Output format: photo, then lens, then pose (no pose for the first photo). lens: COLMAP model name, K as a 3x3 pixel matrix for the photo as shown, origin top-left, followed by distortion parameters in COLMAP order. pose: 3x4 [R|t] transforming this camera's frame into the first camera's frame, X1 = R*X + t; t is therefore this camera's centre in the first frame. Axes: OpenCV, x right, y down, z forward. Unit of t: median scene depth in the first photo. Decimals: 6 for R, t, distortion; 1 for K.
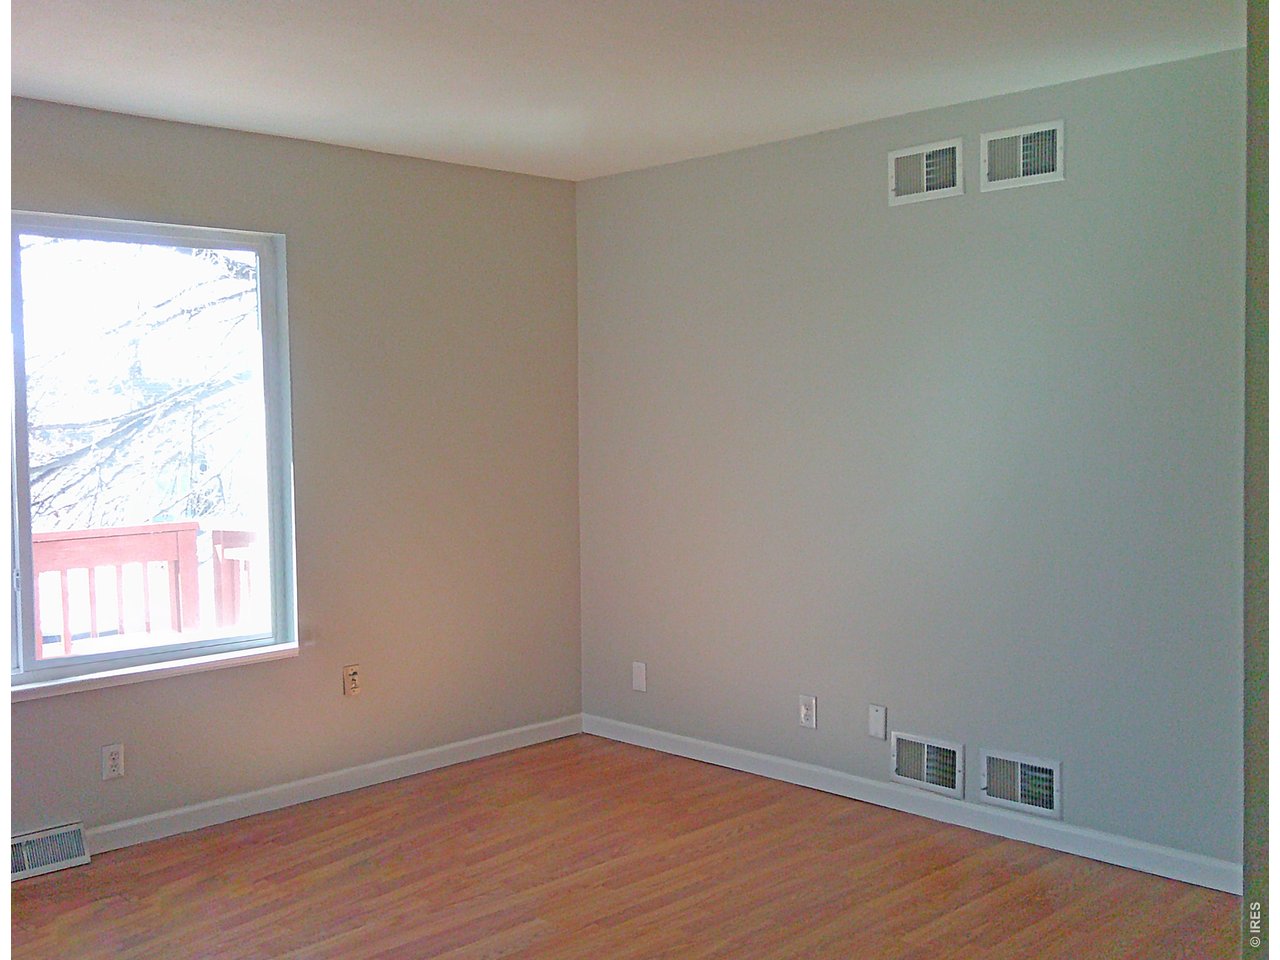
lens RADIAL K [[1312.6, 0, 644.0], [0, 1312.6, 461.6], [0, 0, 1]] dist [0.131452, -0.186034]
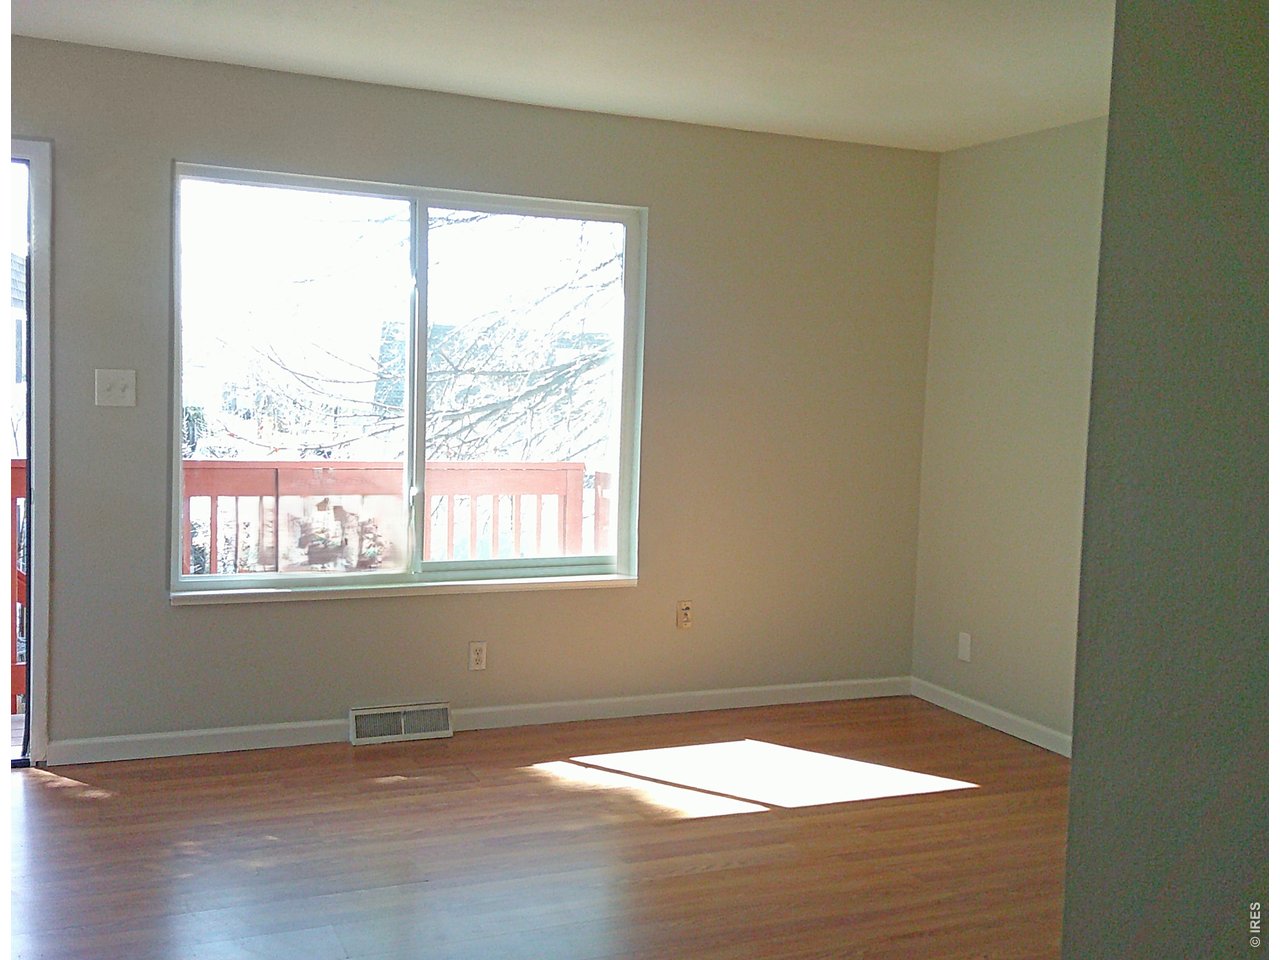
lens RADIAL K [[1312.6, 0, 644.0], [0, 1312.6, 461.6], [0, 0, 1]] dist [0.131452, -0.186034]
pose [[0.937606, 0.072293, -0.340102, 0.115956], [-0.063888, 0.997312, 0.035862, 0.001339], [0.341780, -0.011896, 0.939705, -0.040472]]
